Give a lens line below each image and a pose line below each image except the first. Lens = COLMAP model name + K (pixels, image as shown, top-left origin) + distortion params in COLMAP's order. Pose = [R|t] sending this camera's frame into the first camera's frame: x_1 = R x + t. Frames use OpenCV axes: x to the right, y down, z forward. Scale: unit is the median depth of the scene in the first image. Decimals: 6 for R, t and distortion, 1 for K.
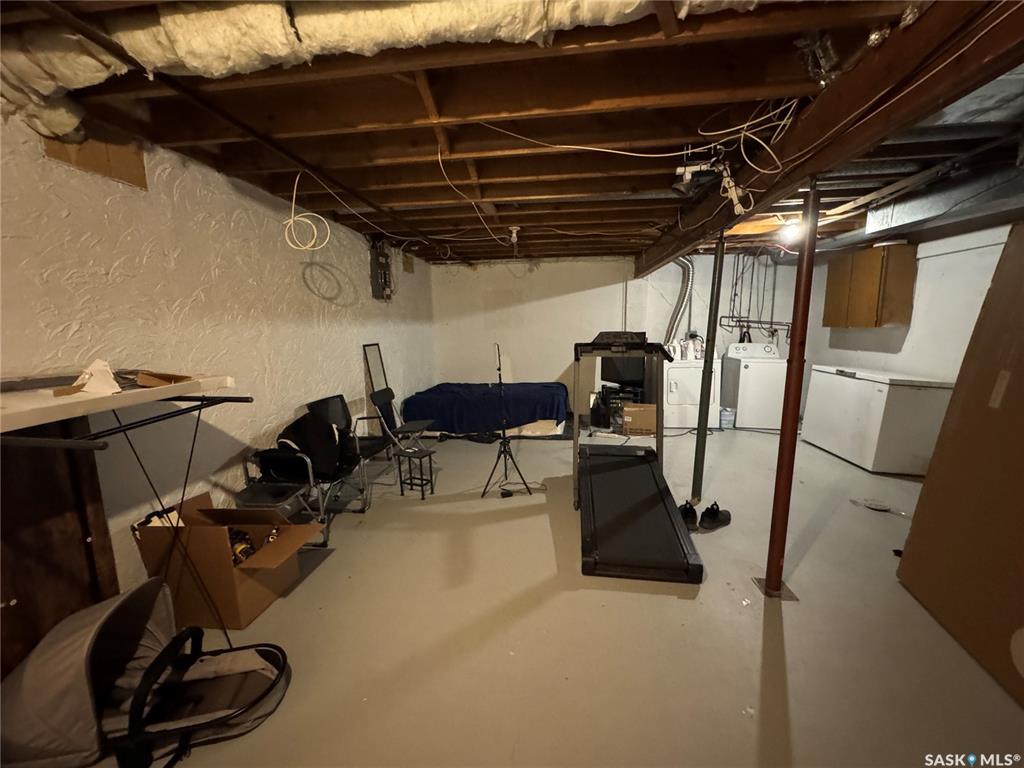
lens RADIAL K [[408.2, 0, 507.1], [0, 408.2, 384.7], [0, 0, 1]] dist [-0.008367, 0.000225]
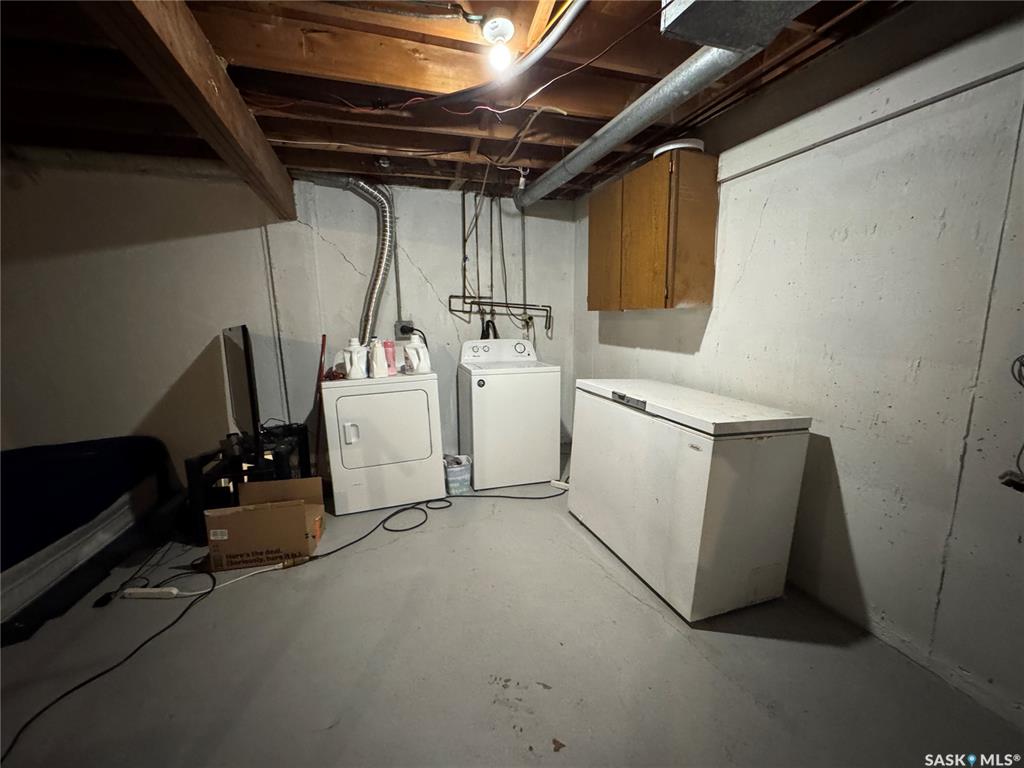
lens RADIAL K [[408.2, 0, 514.5], [0, 408.2, 383.2], [0, 0, 1]] dist [-0.008367, 0.000225]
pose [[0.894770, -0.080329, 0.439243, 0.423263], [0.073055, 0.996766, 0.033471, -0.066385], [-0.440511, 0.002140, 0.897745, 0.527625]]
